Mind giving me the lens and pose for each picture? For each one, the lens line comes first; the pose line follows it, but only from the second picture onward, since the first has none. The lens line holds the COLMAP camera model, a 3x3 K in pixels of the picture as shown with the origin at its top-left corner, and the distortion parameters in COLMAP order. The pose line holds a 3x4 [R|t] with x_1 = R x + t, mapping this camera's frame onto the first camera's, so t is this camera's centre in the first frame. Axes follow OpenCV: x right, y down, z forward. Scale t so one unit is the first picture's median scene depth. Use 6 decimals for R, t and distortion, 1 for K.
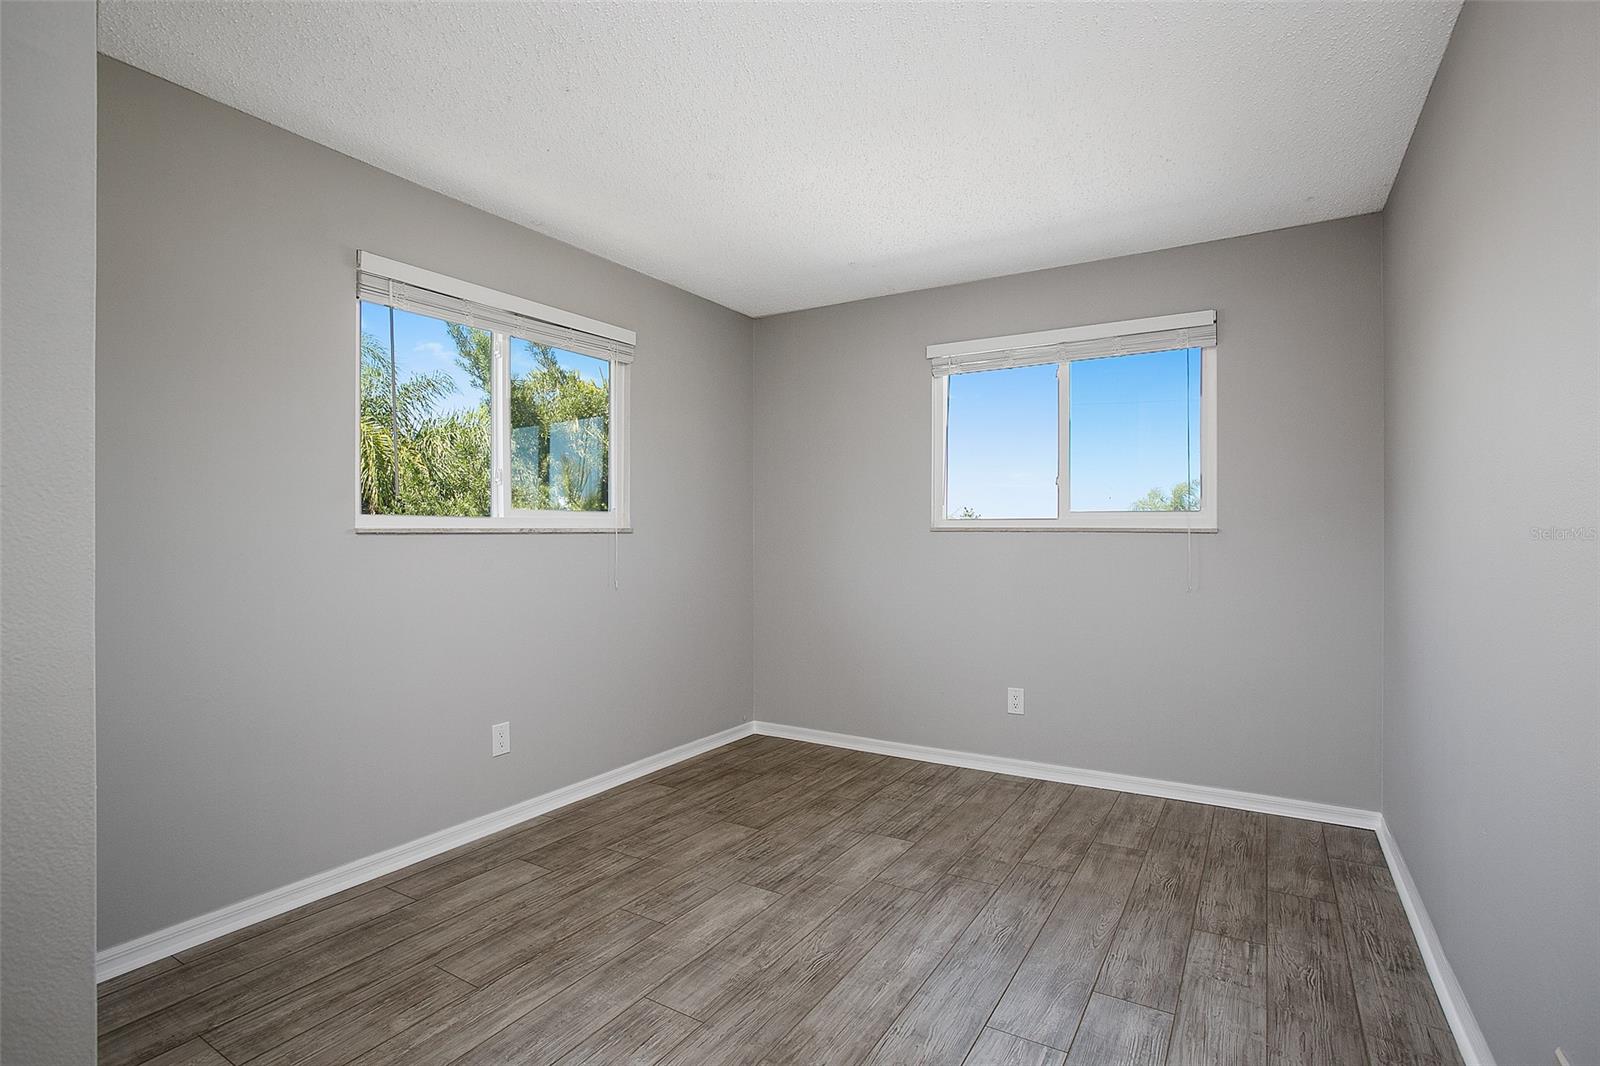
lens RADIAL K [[759.8, 0, 808.0], [0, 759.8, 536.0], [0, 0, 1]] dist [-0.009152, 0.003710]
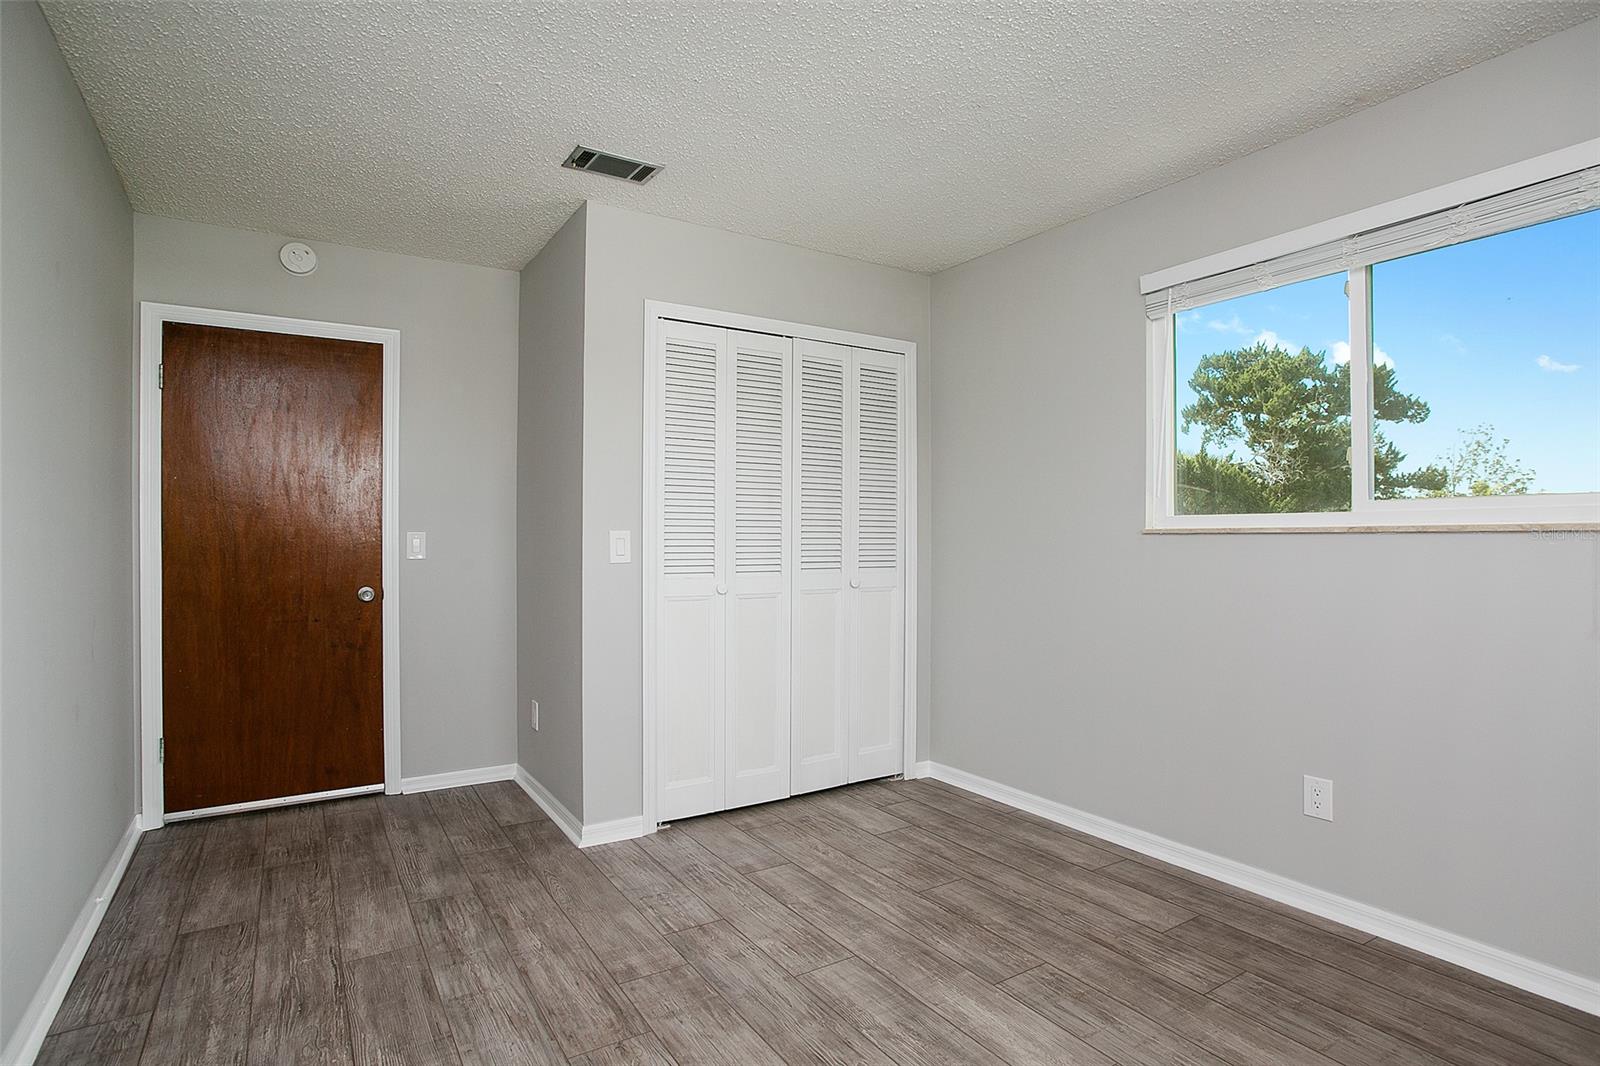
lens RADIAL K [[759.8, 0, 808.1], [0, 759.8, 537.6], [0, 0, 1]] dist [-0.009152, 0.003710]
pose [[-0.394076, 0.001074, -0.919077, 0.633193], [0.006674, 0.999976, -0.001693, 0.012762], [0.919054, -0.006801, -0.394073, 1.082103]]
